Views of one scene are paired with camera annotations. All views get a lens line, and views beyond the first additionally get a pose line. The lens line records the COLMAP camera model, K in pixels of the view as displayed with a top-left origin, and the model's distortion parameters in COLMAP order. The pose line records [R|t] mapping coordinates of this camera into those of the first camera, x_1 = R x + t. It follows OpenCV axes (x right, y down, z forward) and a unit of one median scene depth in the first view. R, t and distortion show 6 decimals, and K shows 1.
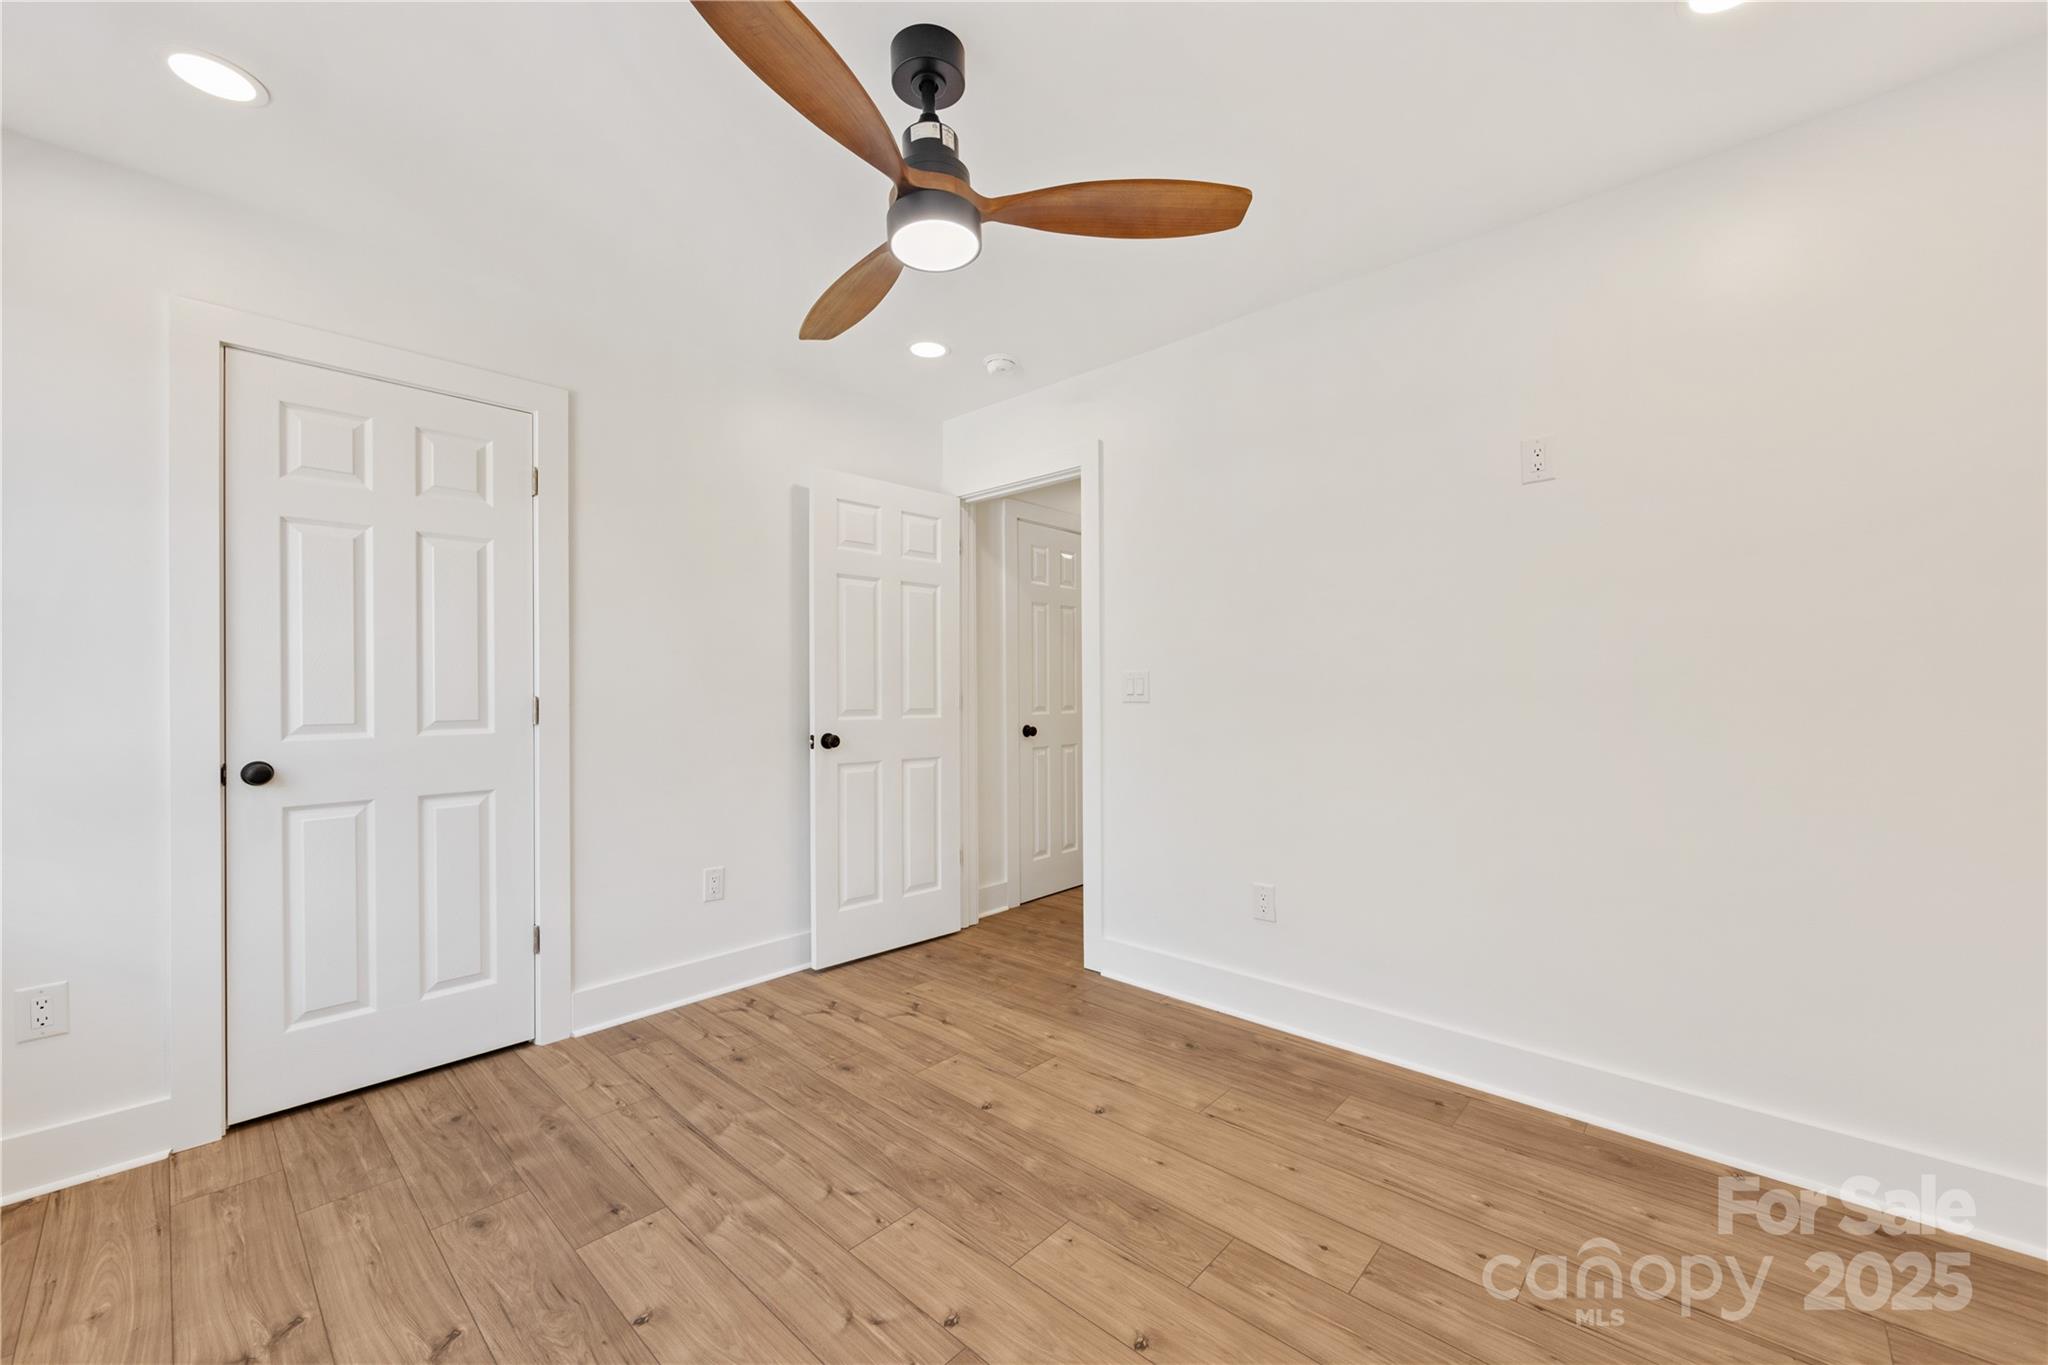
lens RADIAL K [[803.2, 0, 1017.7], [0, 803.2, 681.3], [0, 0, 1]] dist [-0.000147, -0.000694]
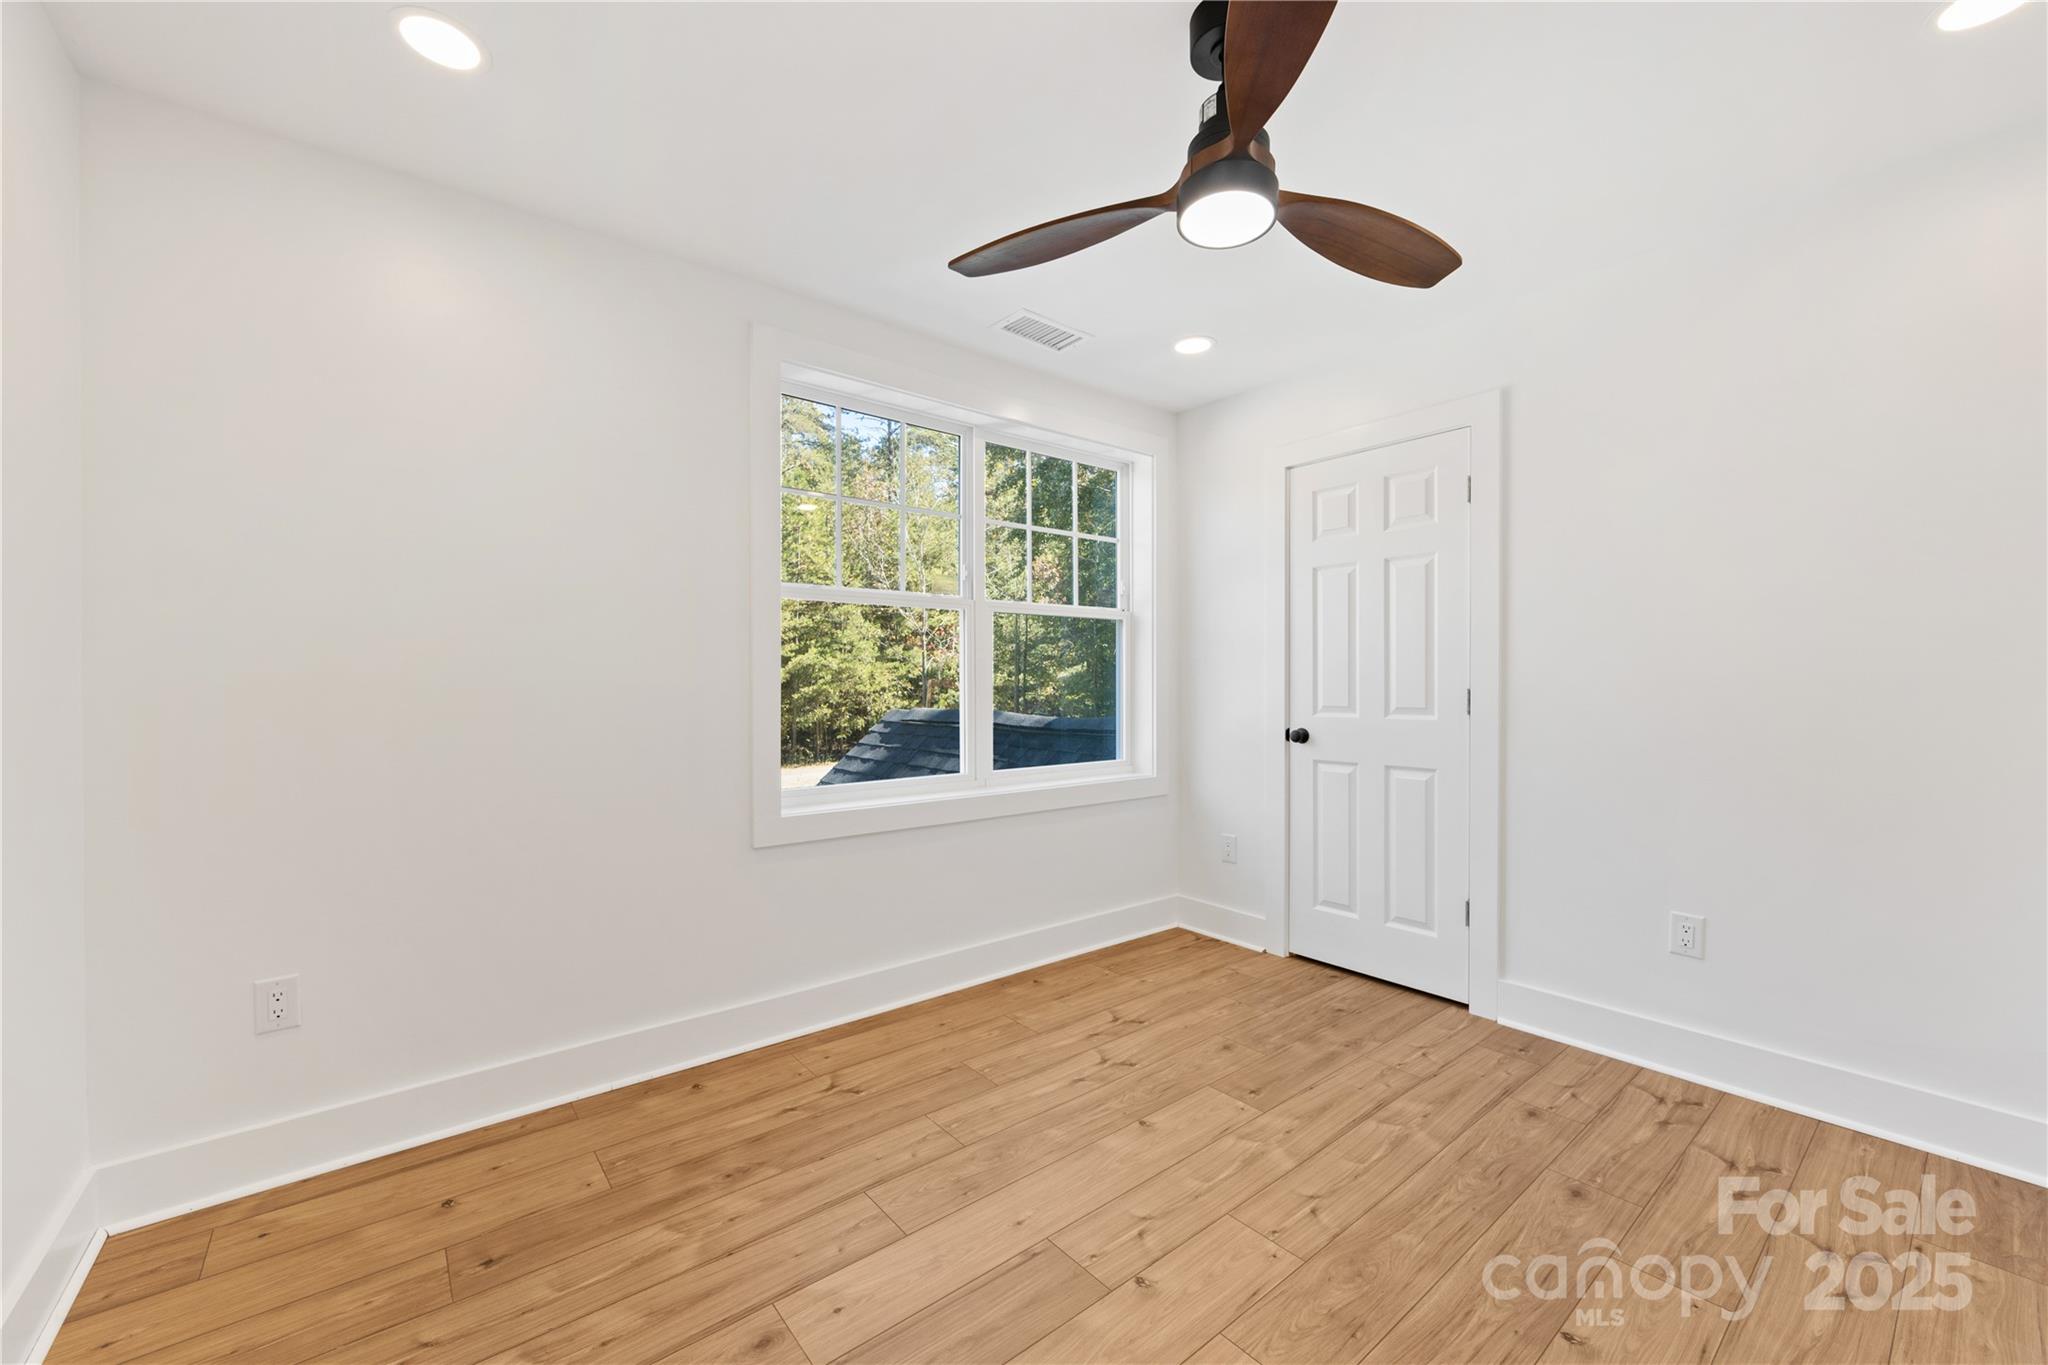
lens RADIAL K [[803.2, 0, 1025.5], [0, 803.2, 675.0], [0, 0, 1]] dist [-0.000147, -0.000694]
pose [[-0.138395, -0.005504, -0.990362, 0.646612], [0.011241, 0.999911, -0.007128, 0.001722], [0.990313, -0.012119, -0.138321, 0.655005]]
